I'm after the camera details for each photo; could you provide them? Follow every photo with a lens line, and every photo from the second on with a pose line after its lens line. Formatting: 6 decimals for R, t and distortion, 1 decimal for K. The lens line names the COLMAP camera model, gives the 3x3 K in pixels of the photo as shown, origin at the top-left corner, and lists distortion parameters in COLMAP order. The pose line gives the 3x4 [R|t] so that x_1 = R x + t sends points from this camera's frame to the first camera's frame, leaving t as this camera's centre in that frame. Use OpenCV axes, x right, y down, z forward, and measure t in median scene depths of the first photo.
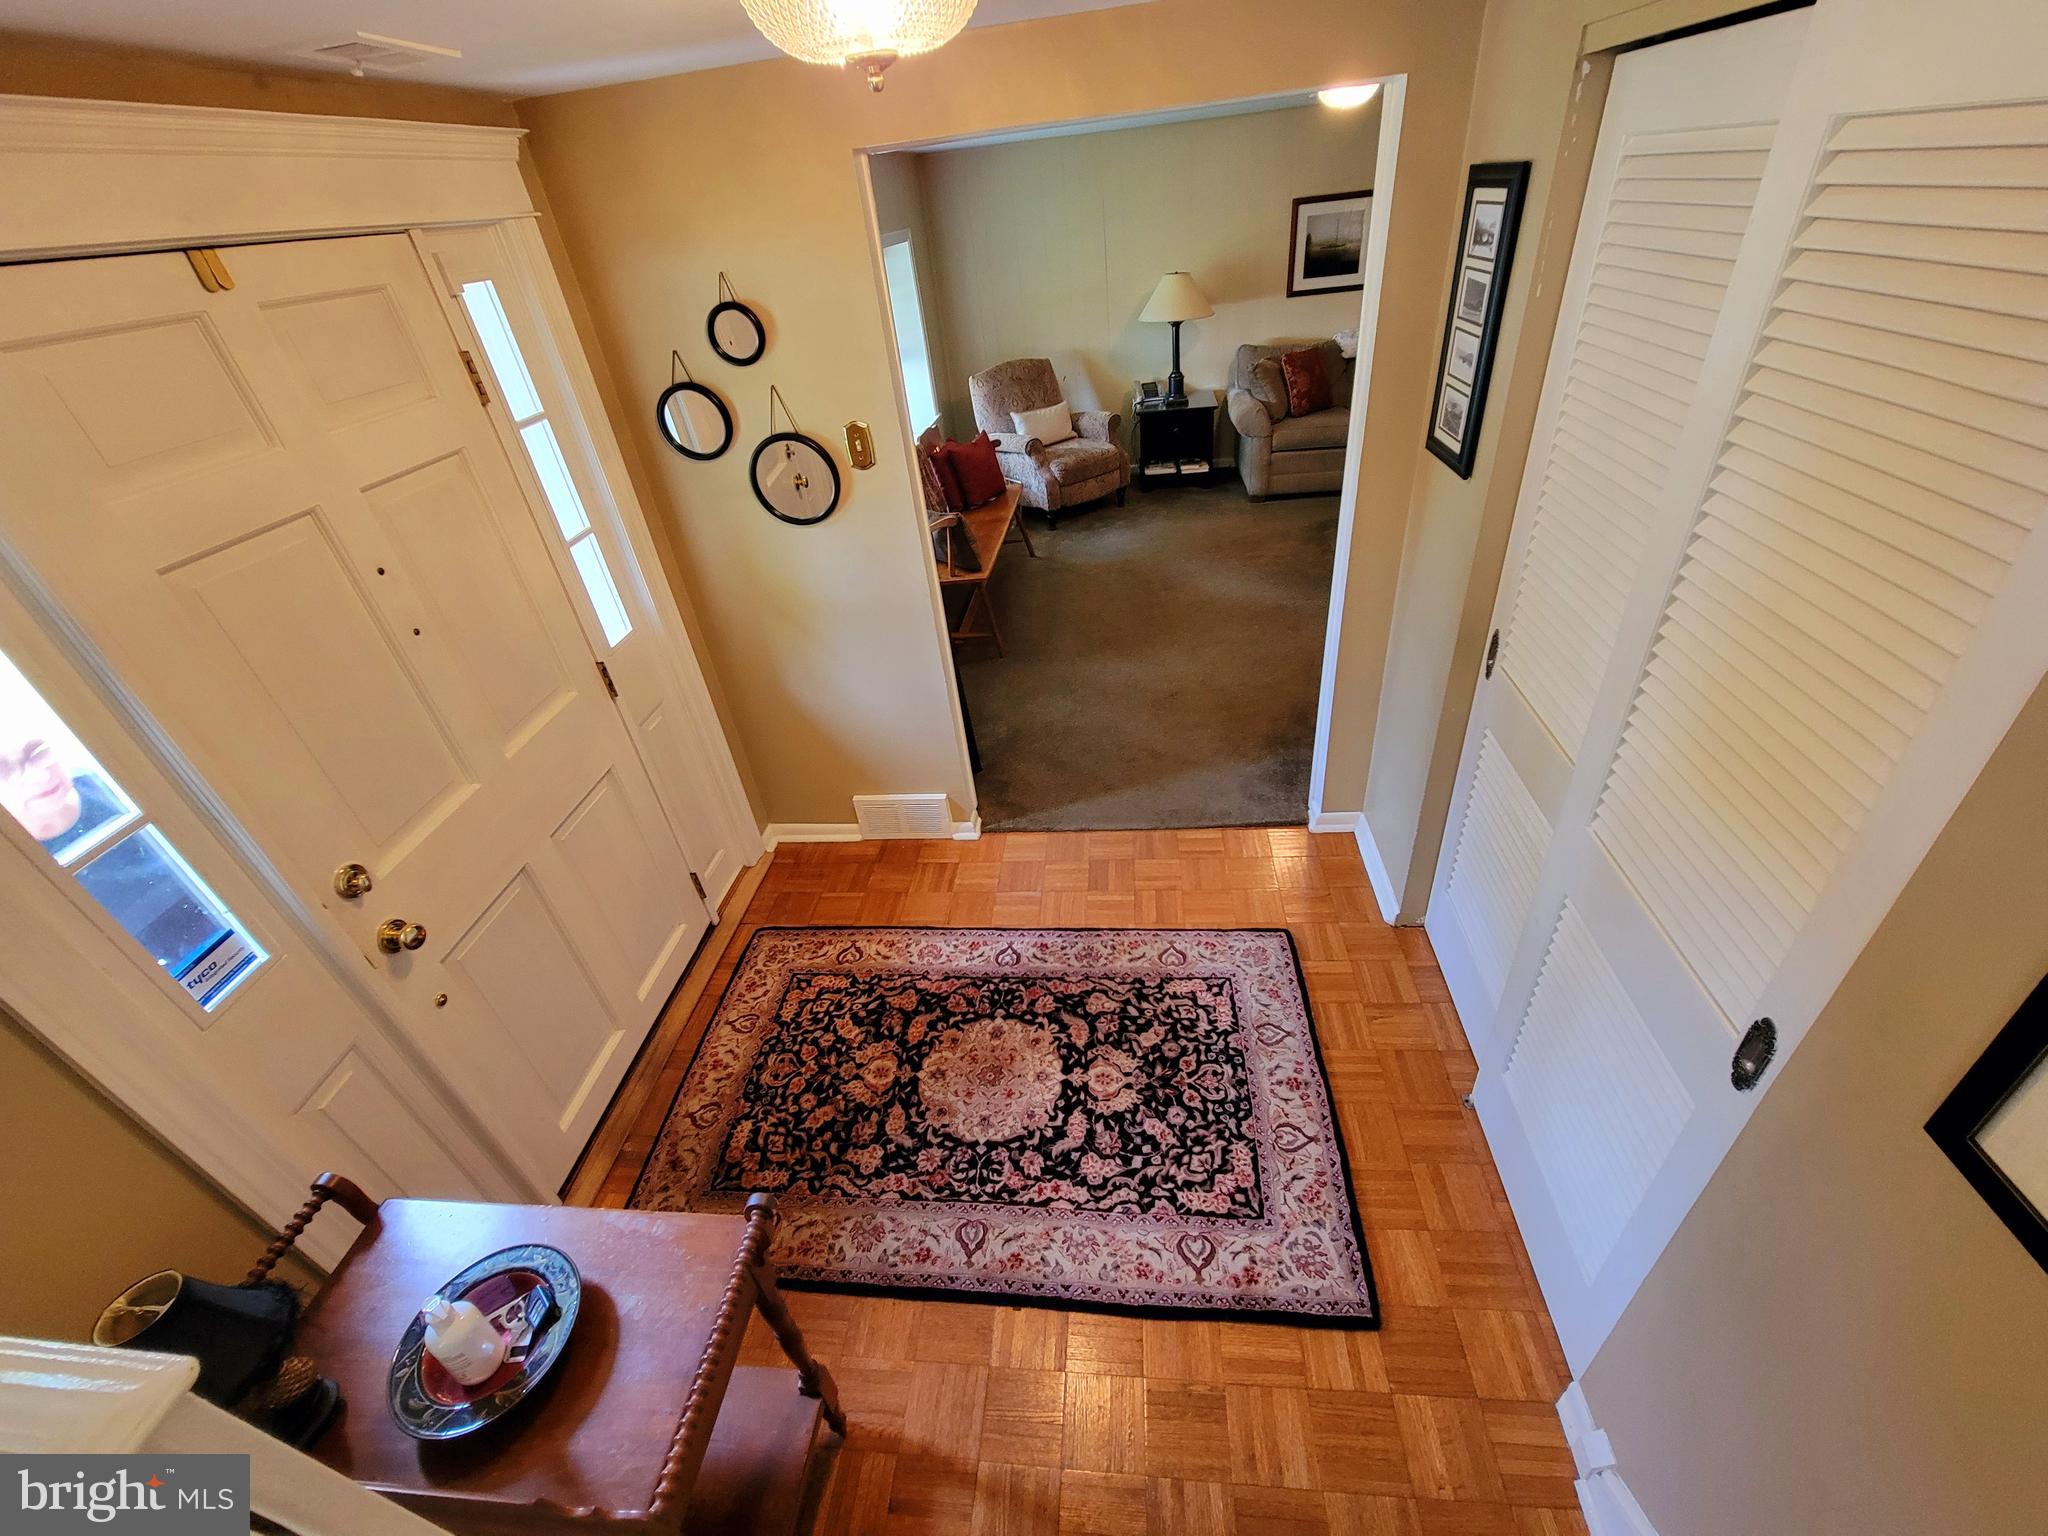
lens RADIAL K [[834.4, 0, 1028.6], [0, 834.4, 770.1], [0, 0, 1]] dist [-0.000041, -0.000455]
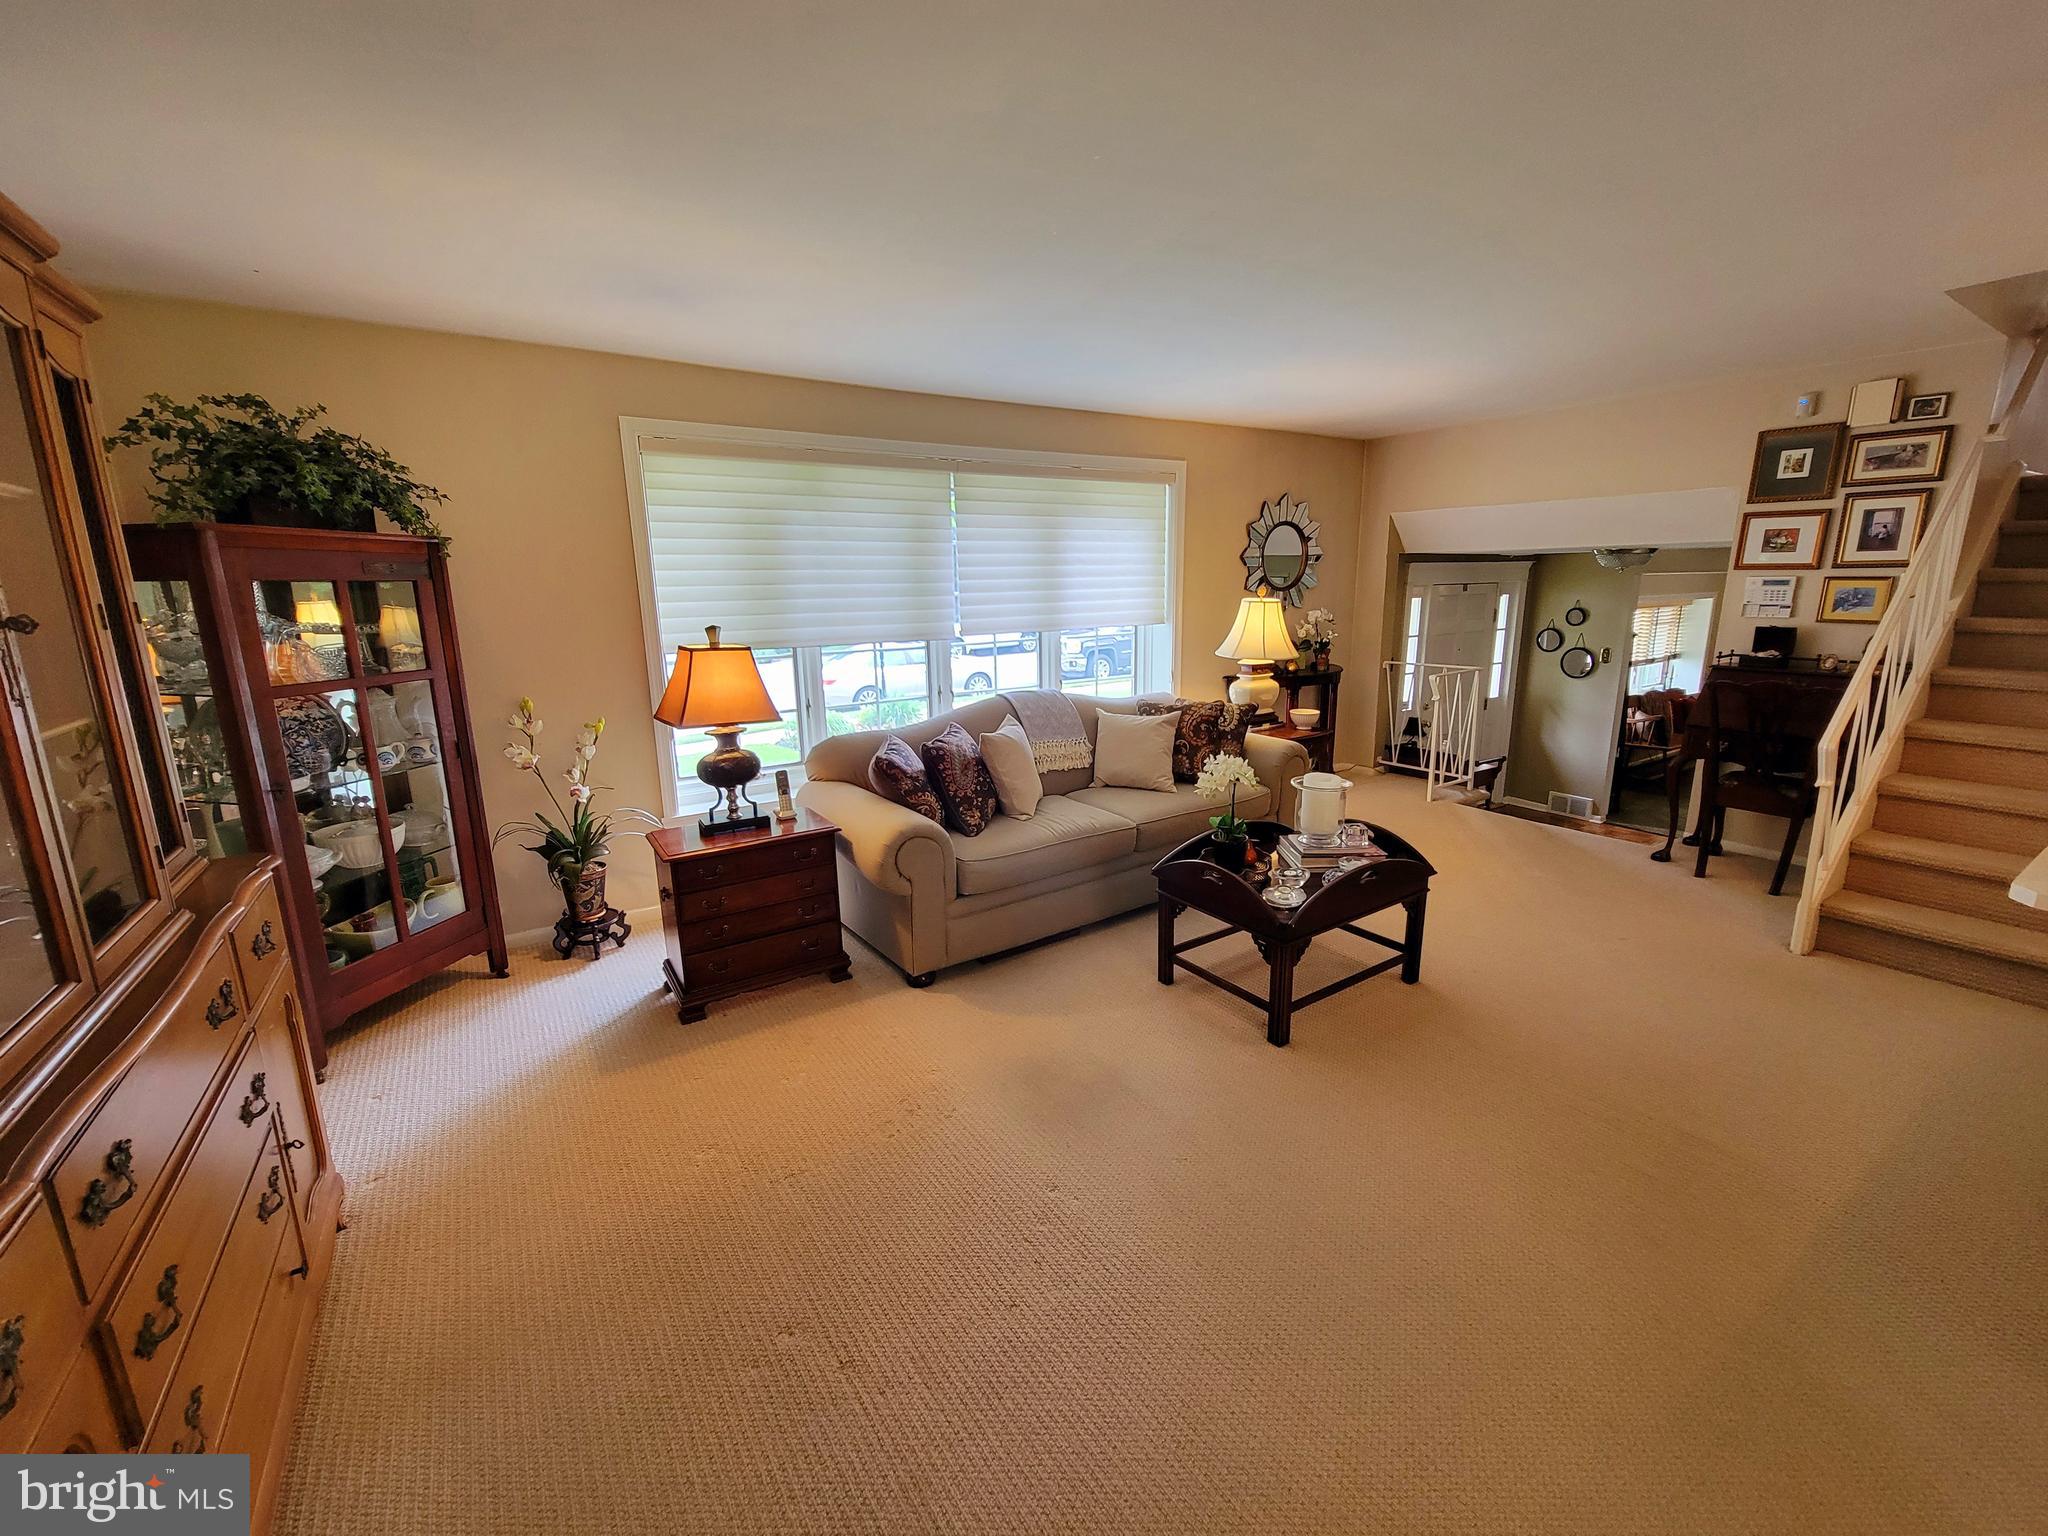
lens RADIAL K [[834.4, 0, 1020.8], [0, 834.4, 769.8], [0, 0, 1]] dist [-0.000041, -0.000455]
pose [[0.608461, 0.263260, -0.748645, 0.877242], [-0.496396, 0.862291, -0.100223, 1.321127], [0.619165, 0.432606, 0.655352, -2.099955]]
